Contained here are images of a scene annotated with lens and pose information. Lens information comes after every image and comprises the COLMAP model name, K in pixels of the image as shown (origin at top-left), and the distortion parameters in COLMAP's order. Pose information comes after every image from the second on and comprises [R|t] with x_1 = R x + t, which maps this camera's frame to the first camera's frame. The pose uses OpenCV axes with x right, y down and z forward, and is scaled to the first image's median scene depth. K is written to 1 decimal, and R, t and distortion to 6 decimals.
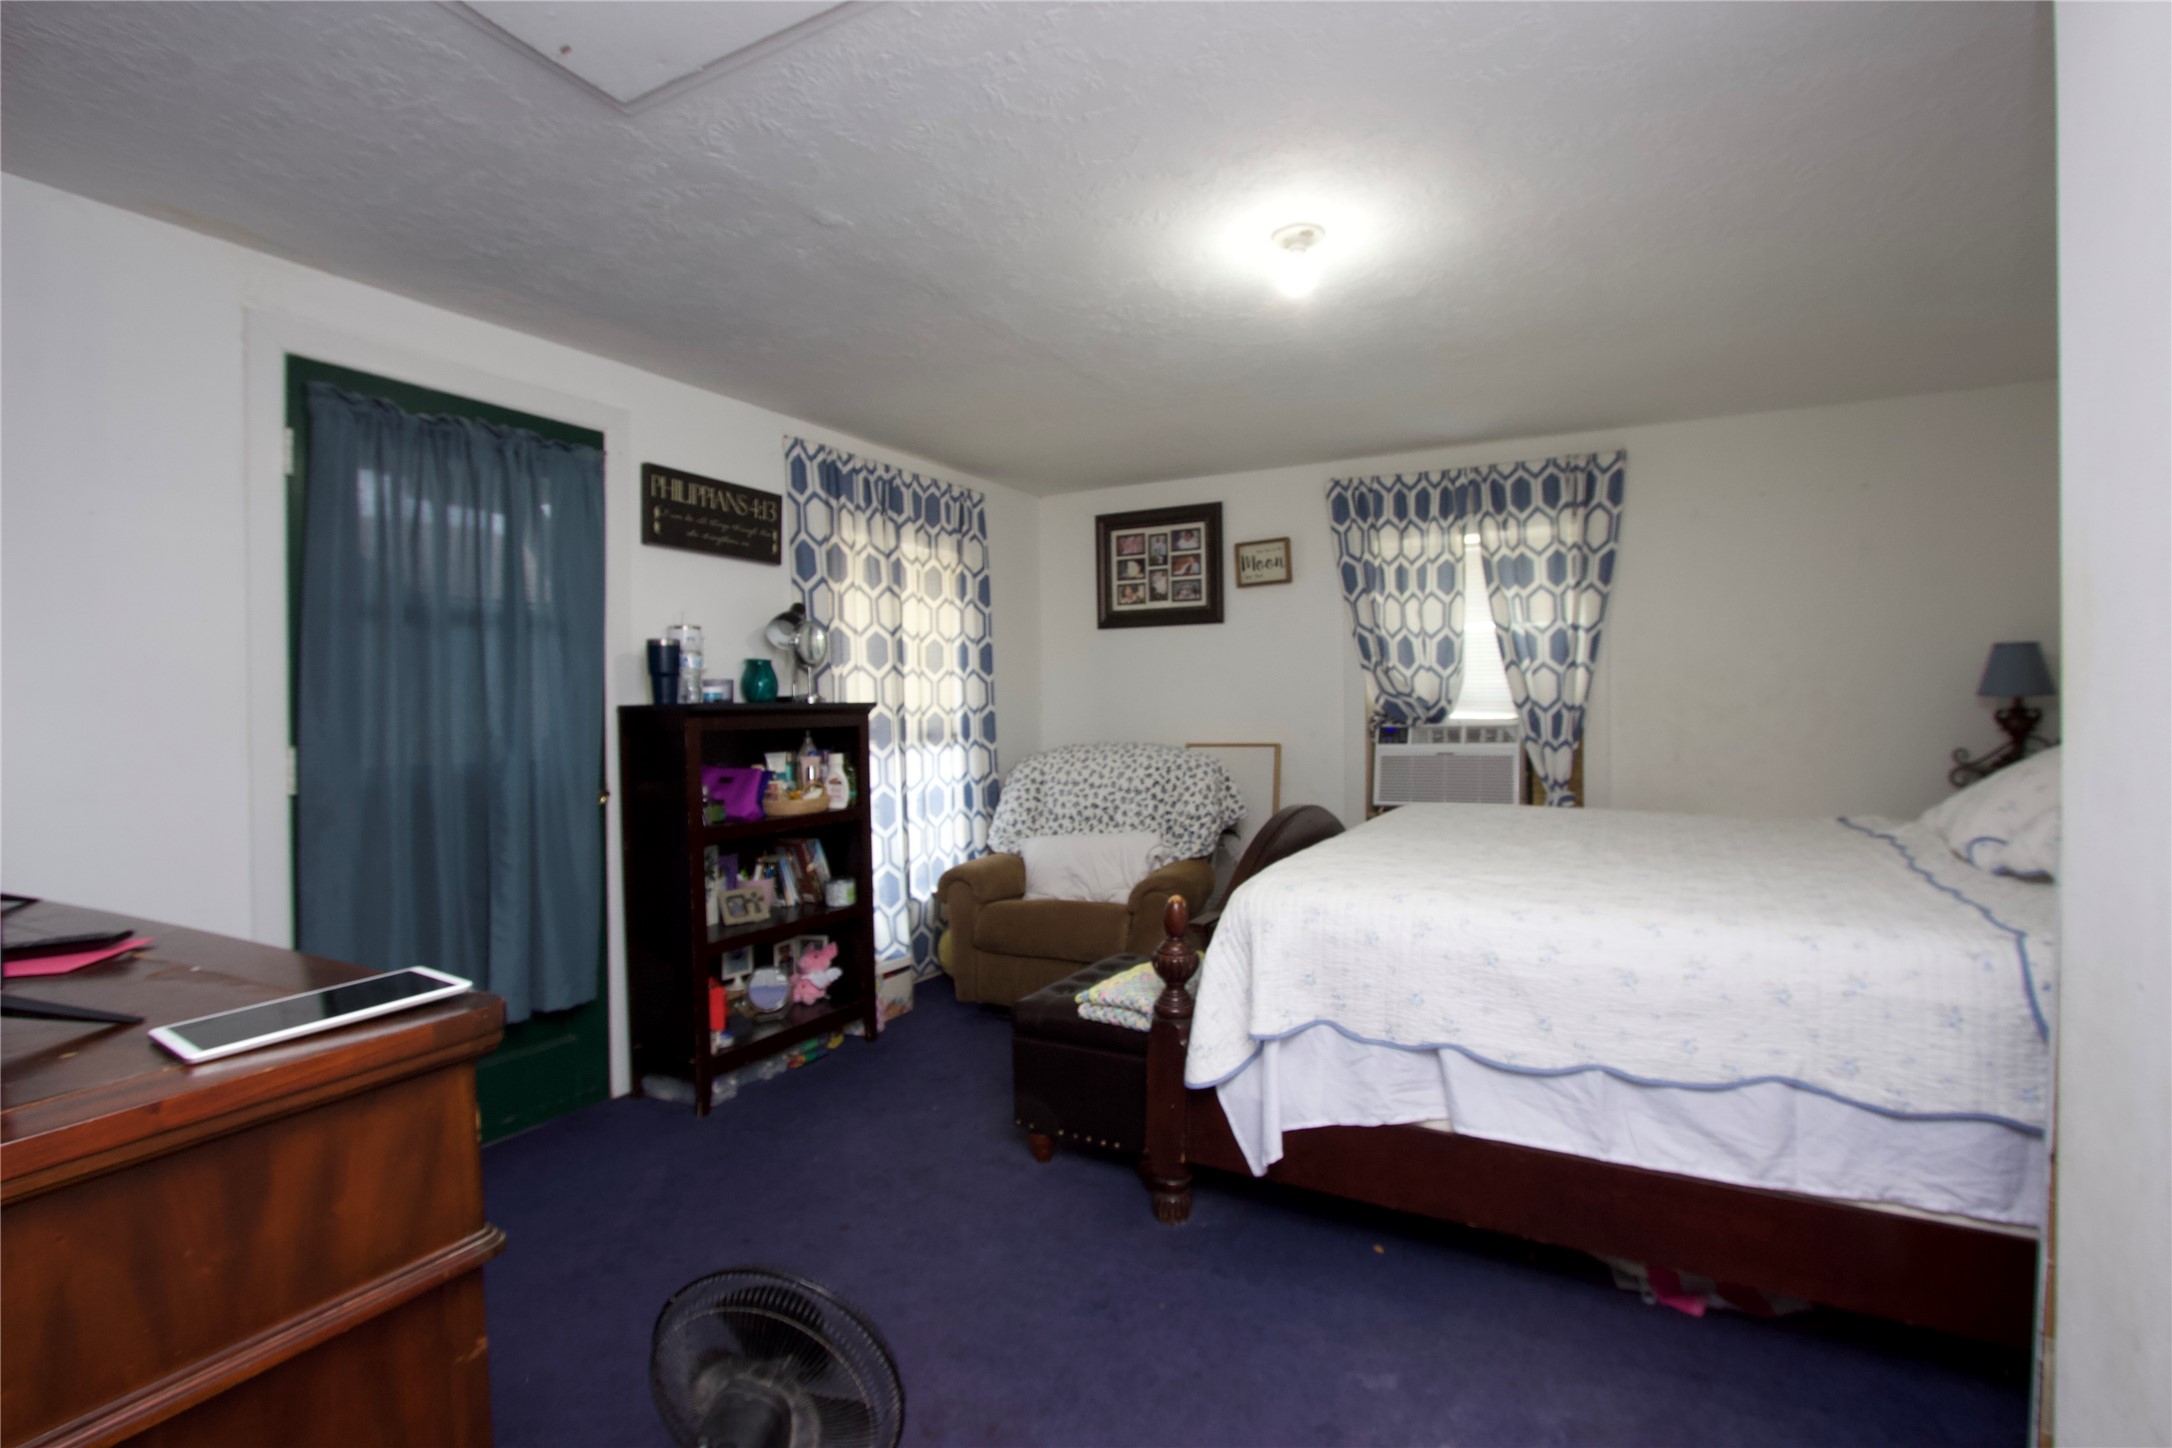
lens RADIAL K [[995.7, 0, 1090.5], [0, 995.7, 724.9], [0, 0, 1]] dist [-0.021220, -0.000314]
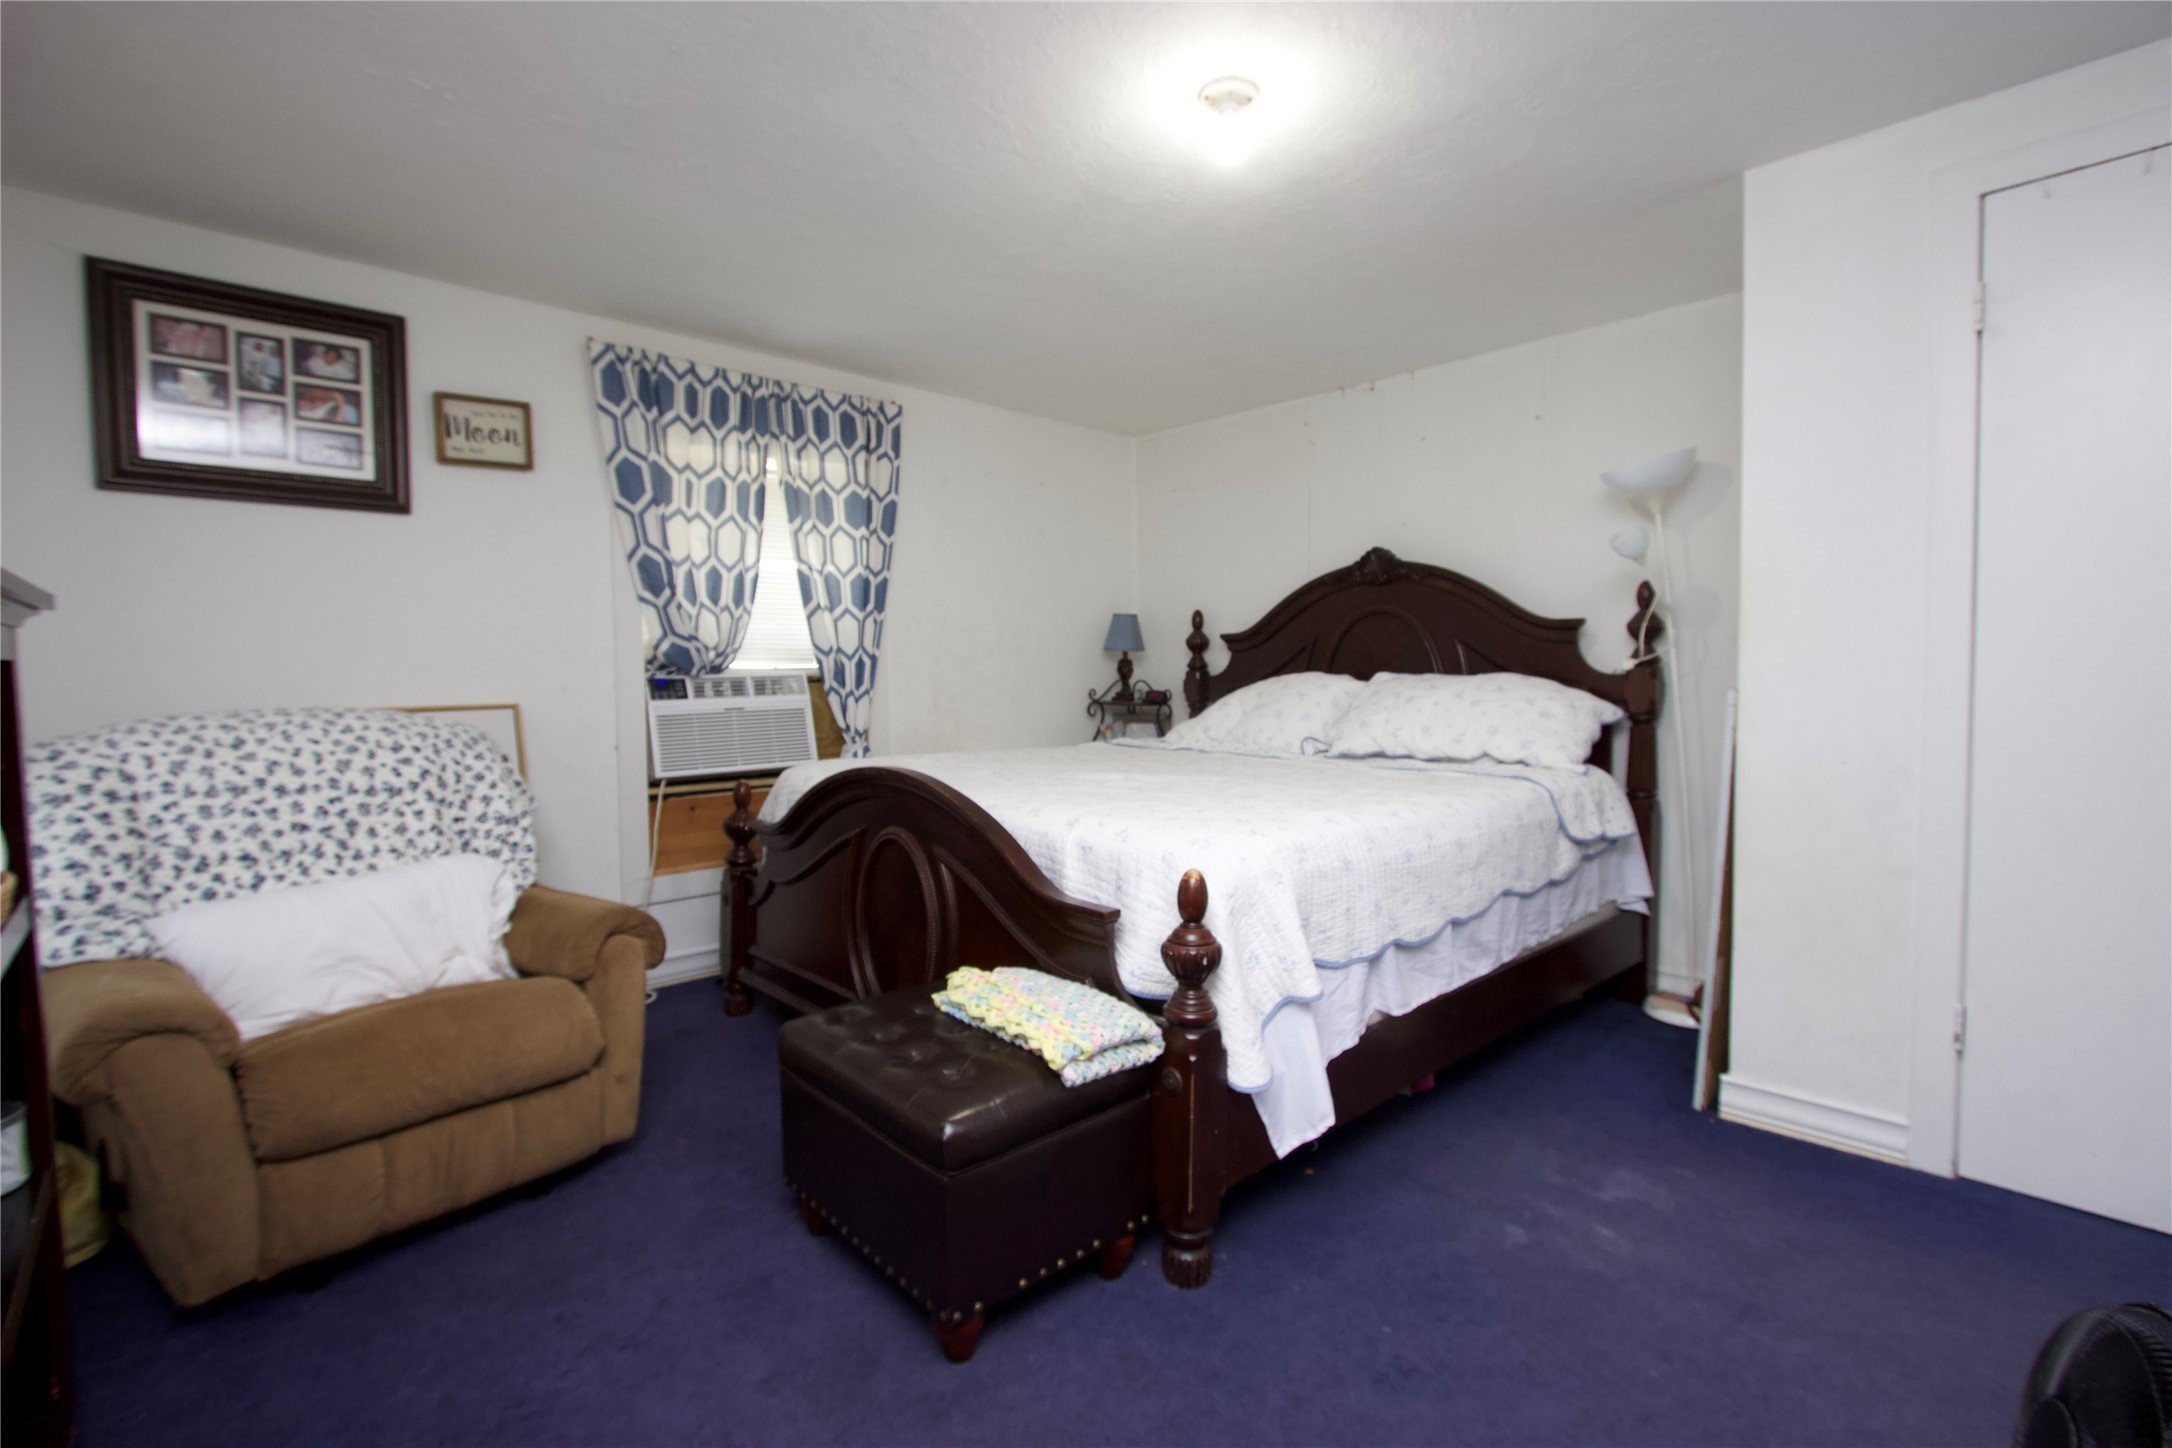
lens RADIAL K [[995.7, 0, 1090.5], [0, 995.7, 724.9], [0, 0, 1]] dist [-0.021220, -0.000314]
pose [[0.314324, -0.044463, 0.948274, -0.356953], [0.018966, 0.998997, 0.040555, 0.014018], [-0.949126, 0.005238, 0.314852, 0.442147]]
